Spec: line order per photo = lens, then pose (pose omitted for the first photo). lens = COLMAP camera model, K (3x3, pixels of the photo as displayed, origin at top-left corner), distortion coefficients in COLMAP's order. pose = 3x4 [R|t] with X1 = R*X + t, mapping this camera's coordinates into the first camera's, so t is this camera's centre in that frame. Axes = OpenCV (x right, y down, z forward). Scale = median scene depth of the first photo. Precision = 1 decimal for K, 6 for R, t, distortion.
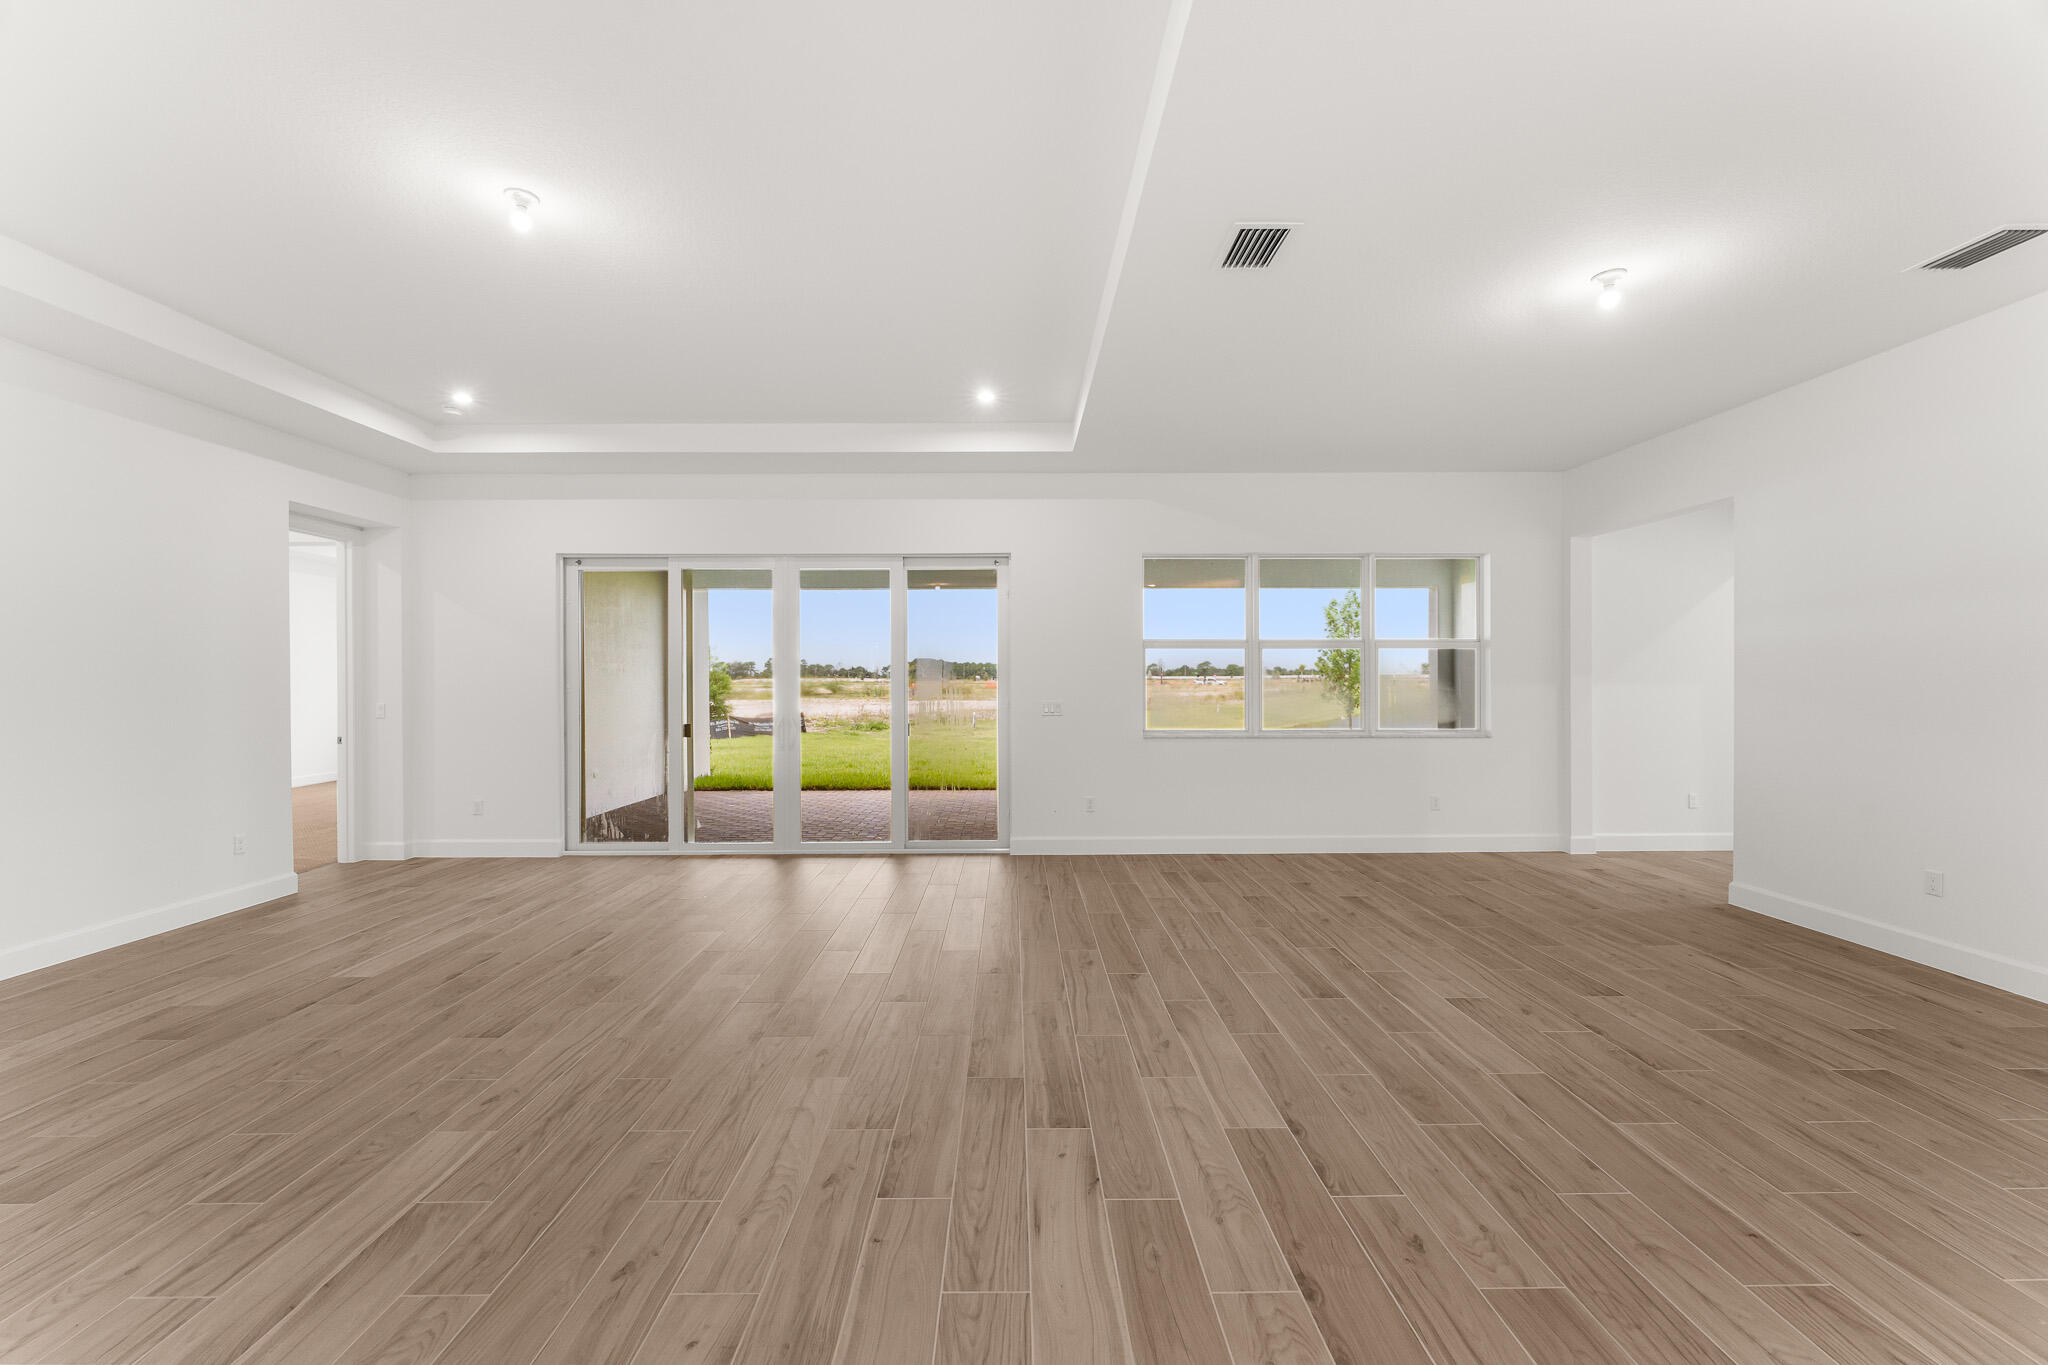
lens RADIAL K [[819.9, 0, 1017.5], [0, 819.9, 680.7], [0, 0, 1]] dist [0.000347, 0.000236]
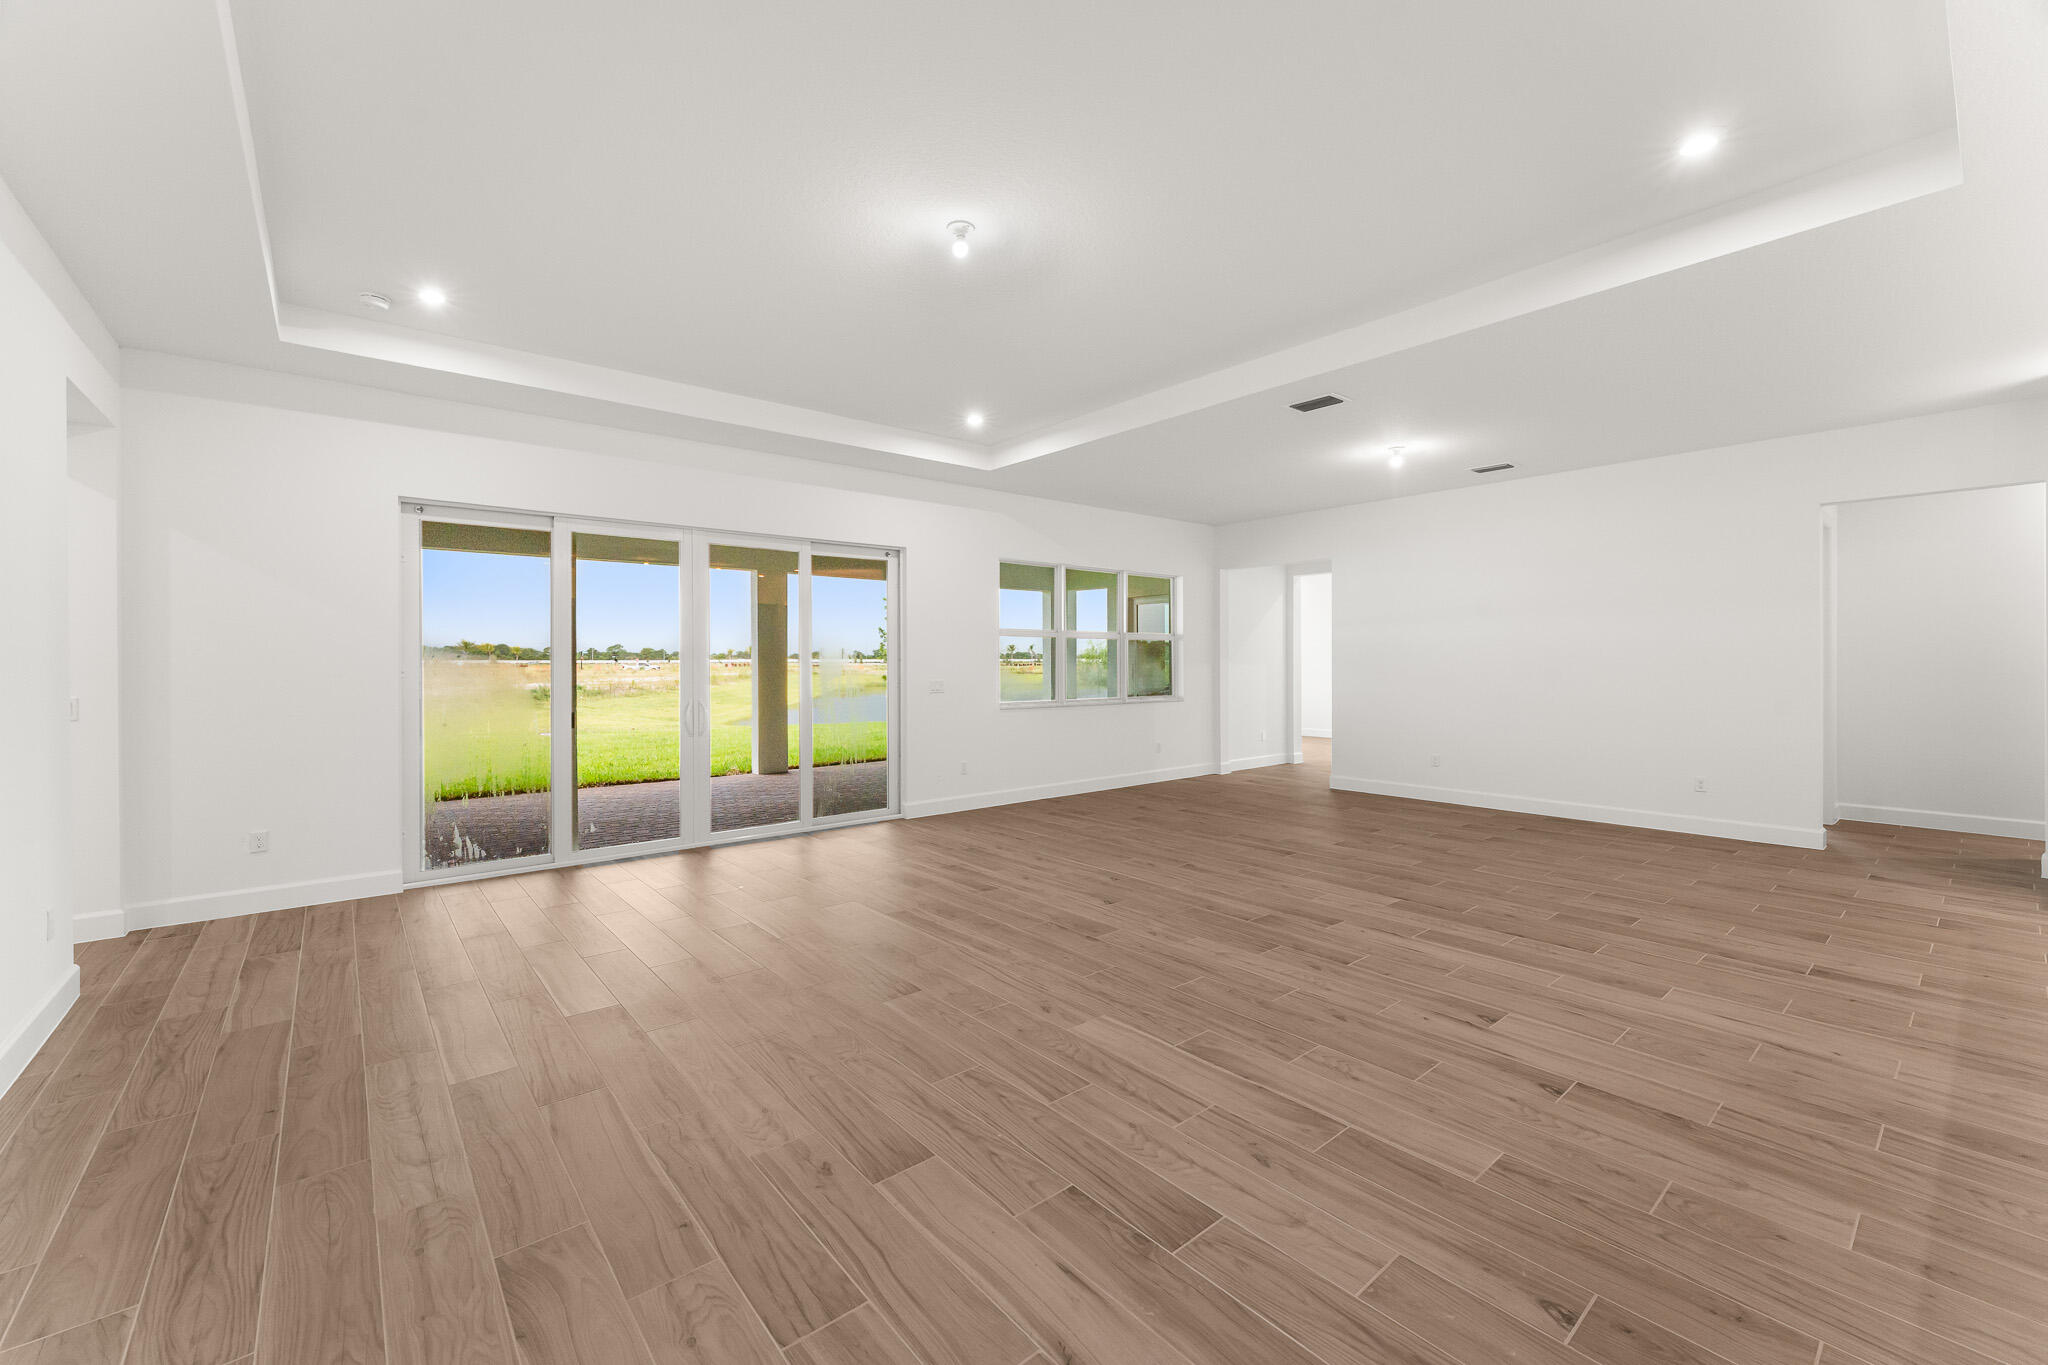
lens RADIAL K [[823.0, 0, 1021.6], [0, 823.0, 663.7], [0, 0, 1]] dist [0.000070, 0.000100]
pose [[0.771621, -0.000496, 0.636082, -0.596318], [0.001799, 0.999997, -0.001403, 0.003576], [-0.636080, 0.002227, 0.771620, 0.039037]]
